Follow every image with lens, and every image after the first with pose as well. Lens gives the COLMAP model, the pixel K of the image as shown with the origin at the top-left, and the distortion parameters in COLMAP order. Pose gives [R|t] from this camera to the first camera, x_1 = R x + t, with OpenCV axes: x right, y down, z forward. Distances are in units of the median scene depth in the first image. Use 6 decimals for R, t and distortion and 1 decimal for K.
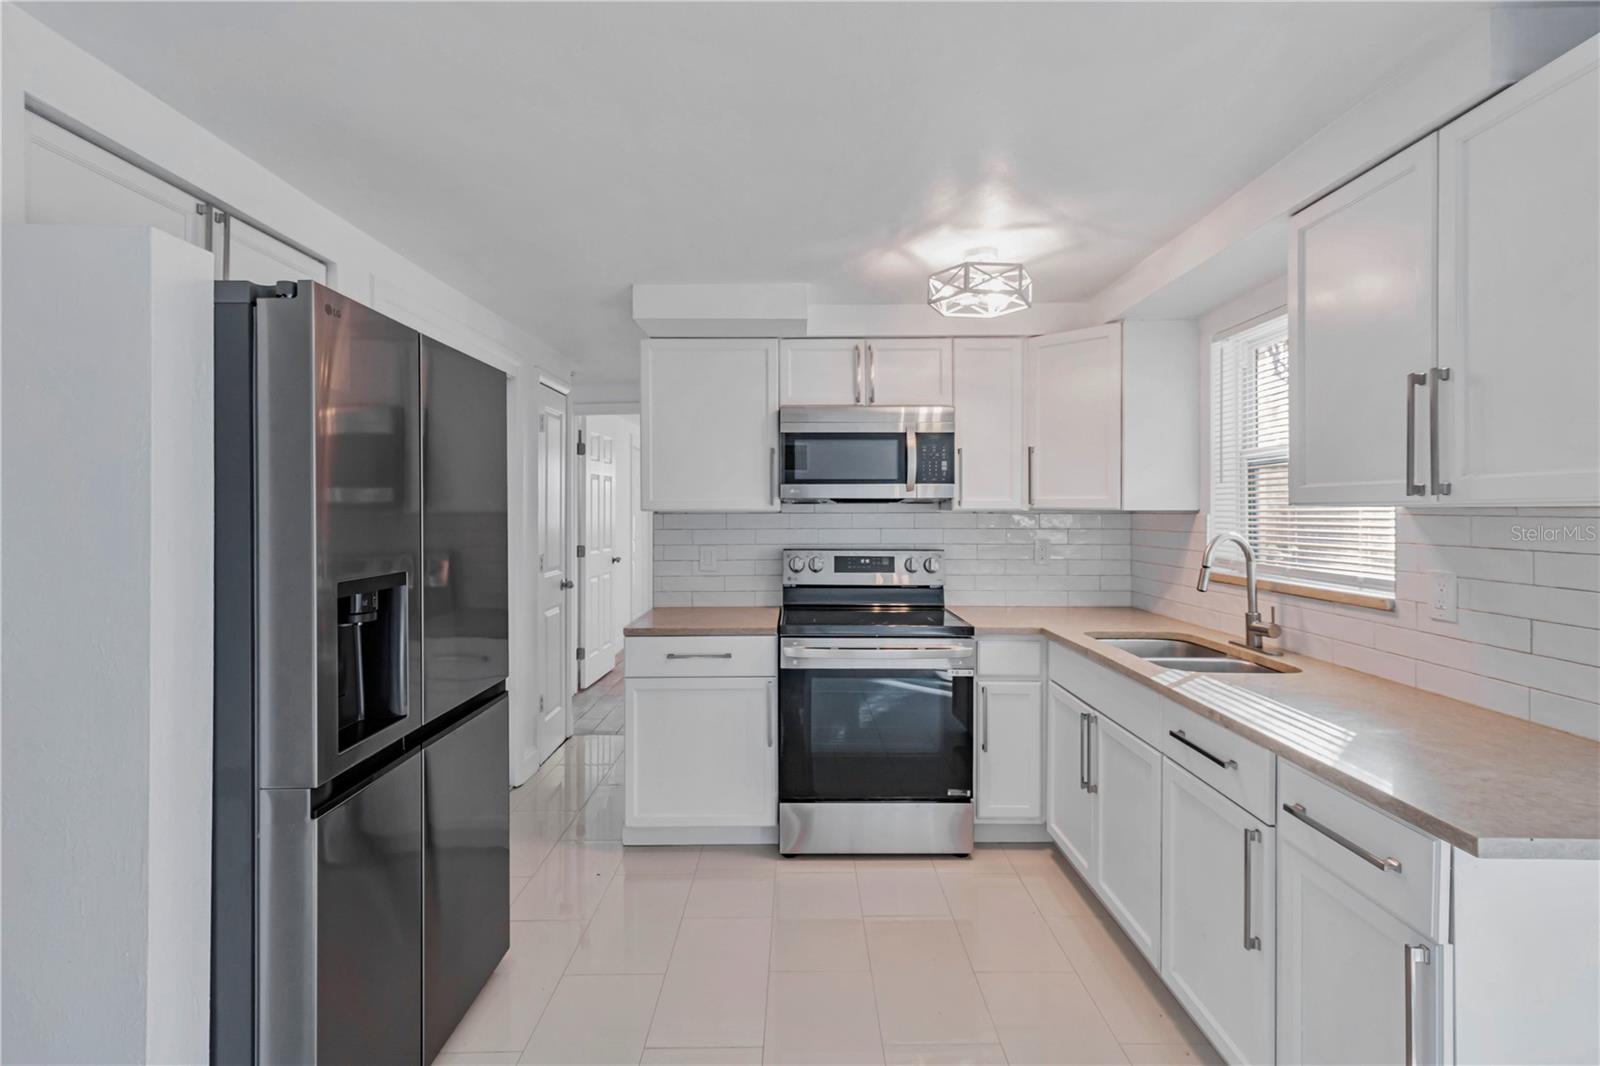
lens RADIAL K [[743.5, 0, 801.3], [0, 743.5, 515.1], [0, 0, 1]] dist [0.002110, 0.000292]
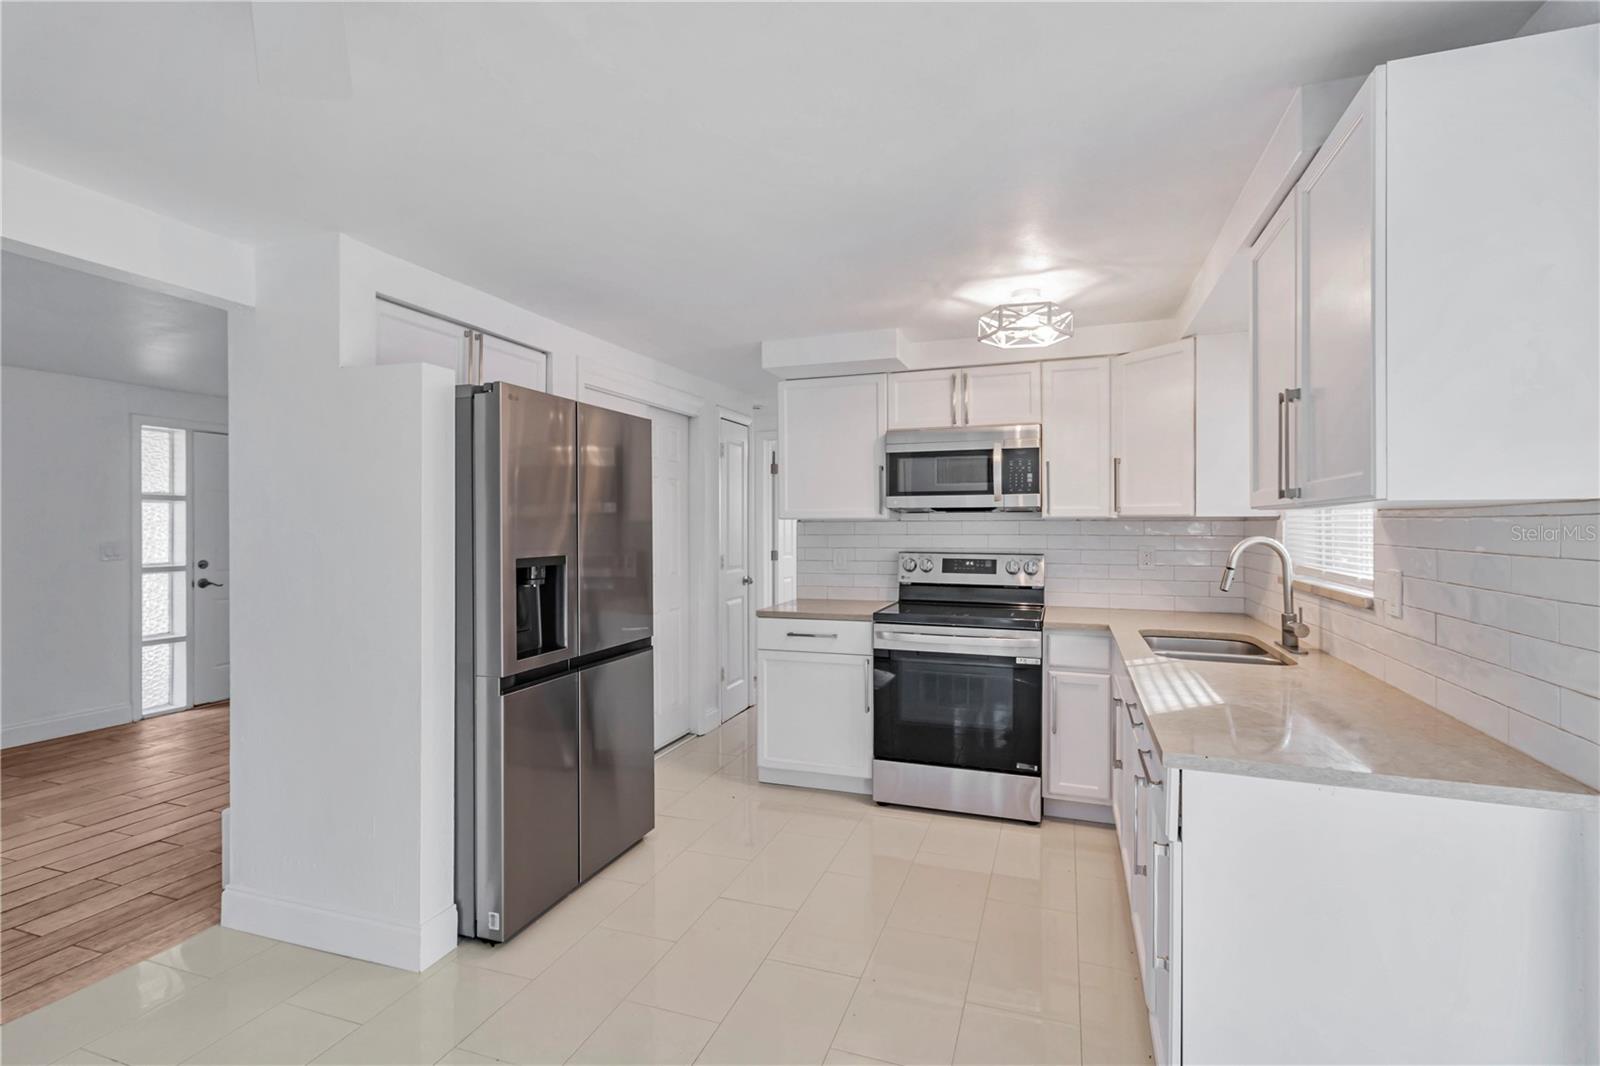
lens RADIAL K [[739.9, 0, 800.0], [0, 739.9, 533.0], [0, 0, 1]] dist [-0.000028, 0.000168]
pose [[0.940267, 0.002747, -0.340426, 0.249196], [-0.000759, 0.999982, 0.005972, 0.010206], [0.340436, -0.005357, 0.940253, -0.161019]]
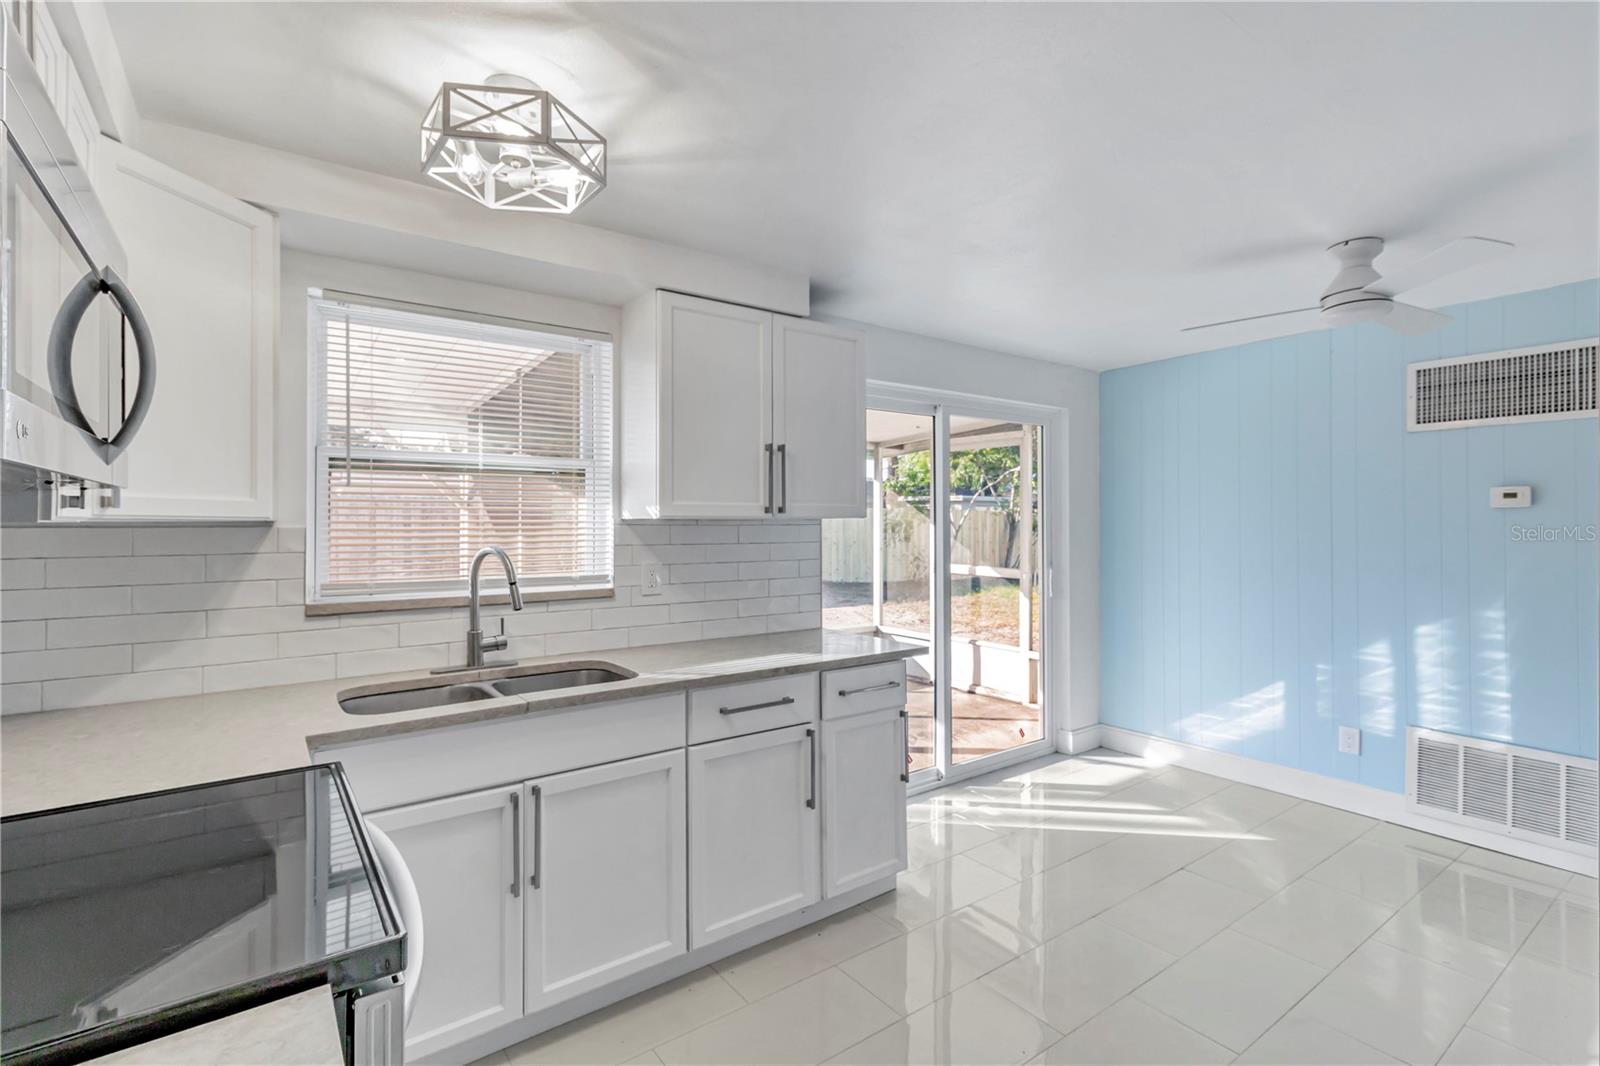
lens RADIAL K [[743.5, 0, 801.3], [0, 743.5, 515.1], [0, 0, 1]] dist [0.002110, 0.000292]
pose [[-0.590431, 0.006880, 0.807059, -0.299597], [0.006470, 0.999972, -0.003791, -0.006044], [-0.807063, 0.002983, -0.590458, 0.953890]]
